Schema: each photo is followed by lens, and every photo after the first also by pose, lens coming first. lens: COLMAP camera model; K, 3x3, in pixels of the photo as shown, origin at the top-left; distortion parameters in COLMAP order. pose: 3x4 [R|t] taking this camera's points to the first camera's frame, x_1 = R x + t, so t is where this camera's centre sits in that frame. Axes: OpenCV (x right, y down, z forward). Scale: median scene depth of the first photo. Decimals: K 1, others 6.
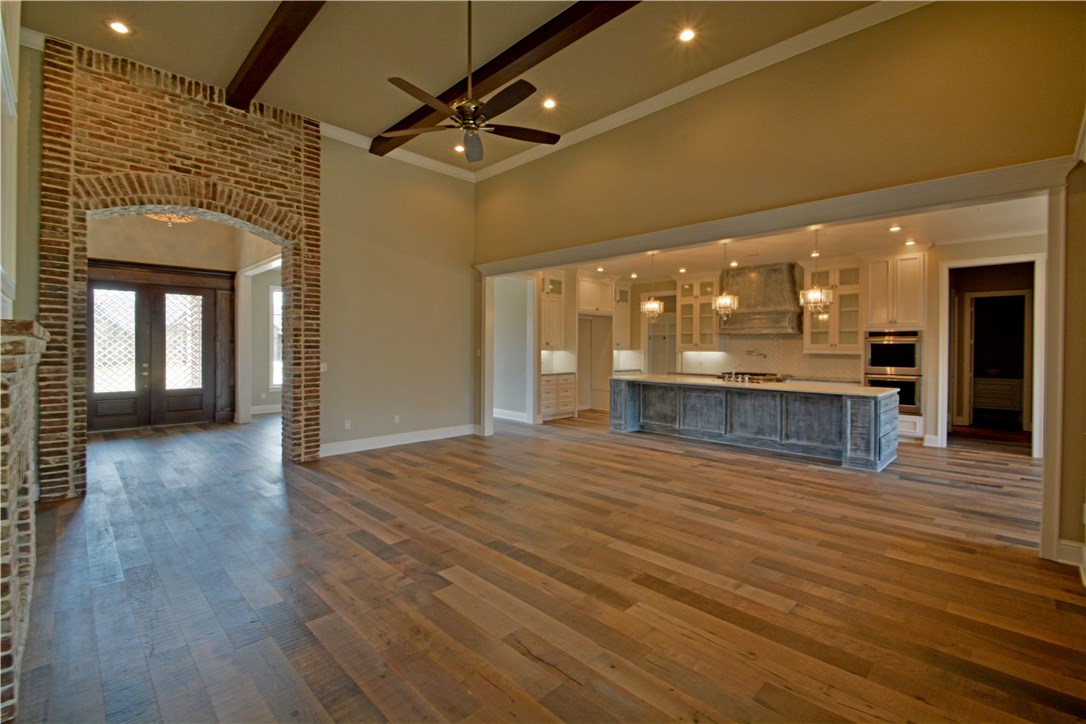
lens RADIAL K [[481.4, 0, 536.4], [0, 481.4, 352.3], [0, 0, 1]] dist [-0.004964, -0.004274]
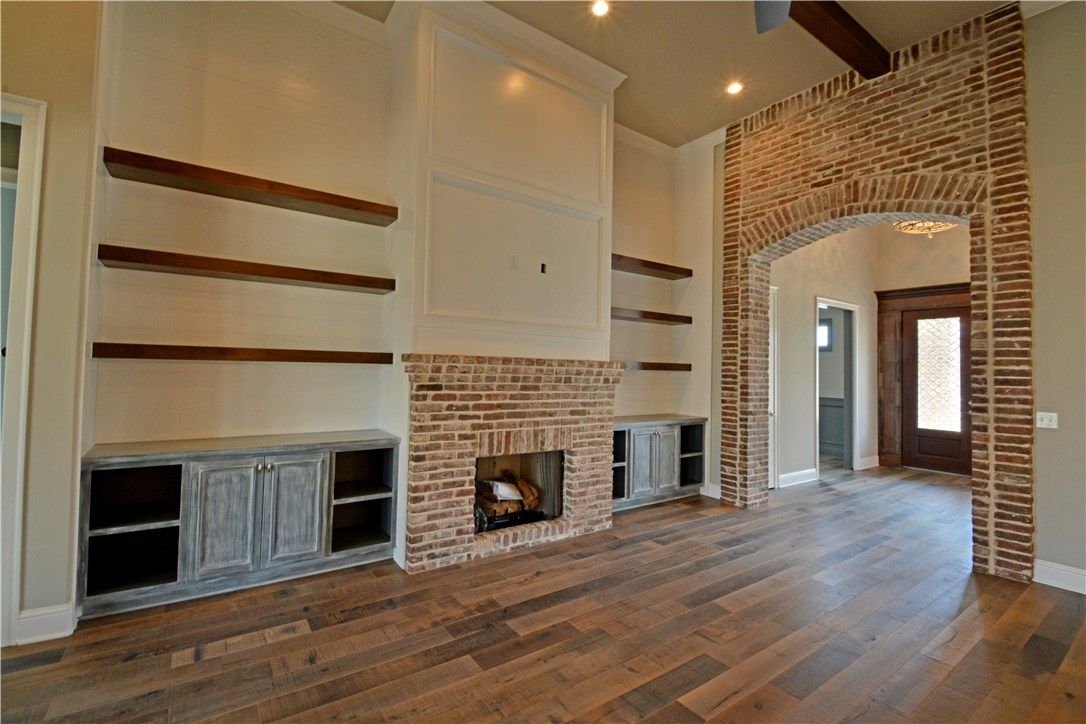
lens RADIAL K [[481.4, 0, 541.6], [0, 481.4, 351.6], [0, 0, 1]] dist [-0.004964, -0.004274]
pose [[-0.164100, -0.042313, -0.985536, 0.198675], [-0.035049, 0.998699, -0.037043, -0.006962], [0.985821, 0.028463, -0.165369, 0.536959]]
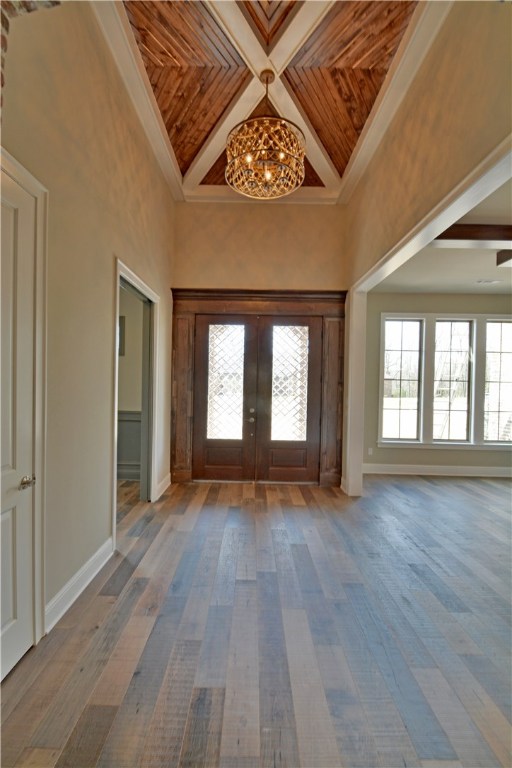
lens RADIAL K [[340.5, 0, 253.5], [0, 340.5, 382.6], [0, 0, 1]] dist [-0.004964, -0.004274]
pose [[0.718314, 0.010805, -0.695635, -0.536598], [-0.020807, 0.999766, -0.005956, -0.025879], [0.695408, 0.018752, 0.718371, 0.774269]]
